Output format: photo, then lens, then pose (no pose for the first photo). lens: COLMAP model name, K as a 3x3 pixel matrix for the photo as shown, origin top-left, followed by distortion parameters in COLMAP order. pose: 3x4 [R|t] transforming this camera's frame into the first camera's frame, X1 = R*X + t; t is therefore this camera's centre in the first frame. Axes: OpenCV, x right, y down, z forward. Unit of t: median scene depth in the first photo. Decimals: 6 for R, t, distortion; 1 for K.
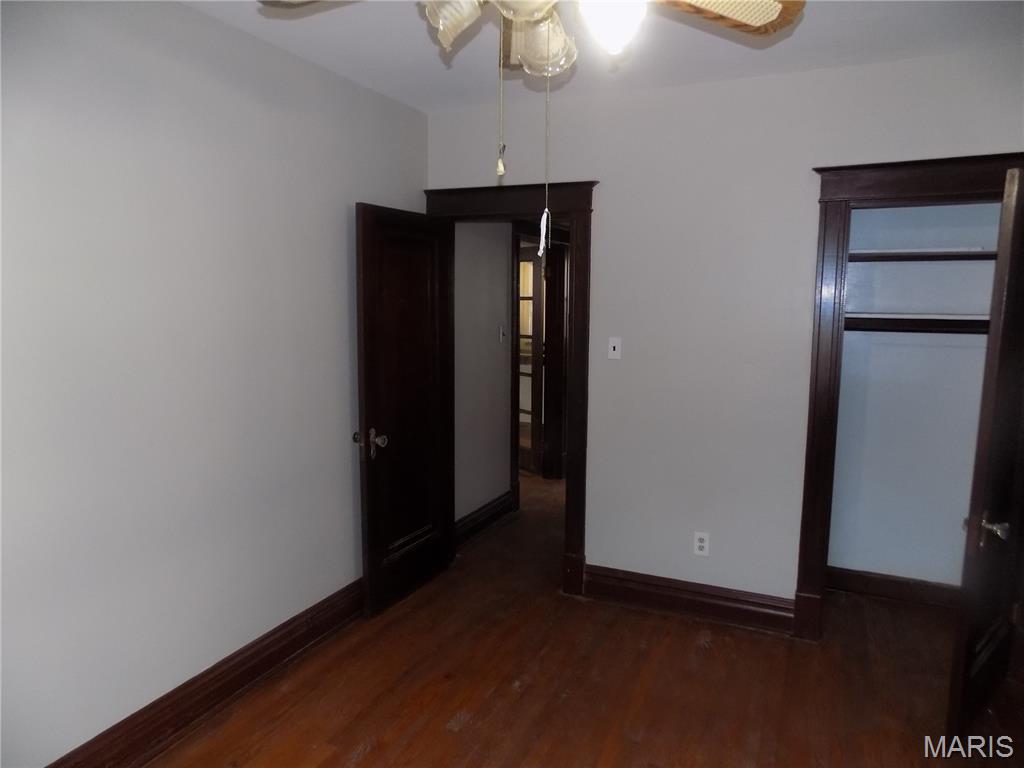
lens RADIAL K [[698.6, 0, 512.0], [0, 698.6, 384.0], [0, 0, 1]] dist [-0.077532, 0.072596]
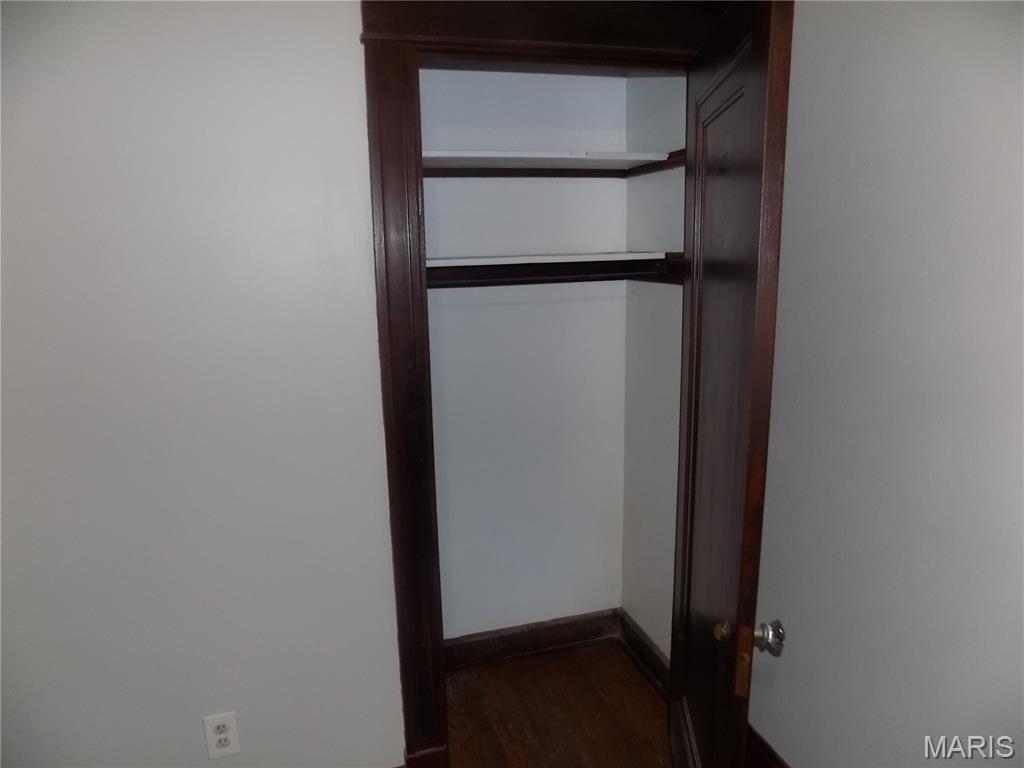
lens RADIAL K [[698.6, 0, 512.0], [0, 698.6, 384.0], [0, 0, 1]] dist [-0.077532, 0.072596]
pose [[0.759810, -0.147289, 0.633241, 0.162170], [0.106719, 0.989044, 0.101997, -0.050798], [-0.641327, -0.009920, 0.767204, 0.505491]]
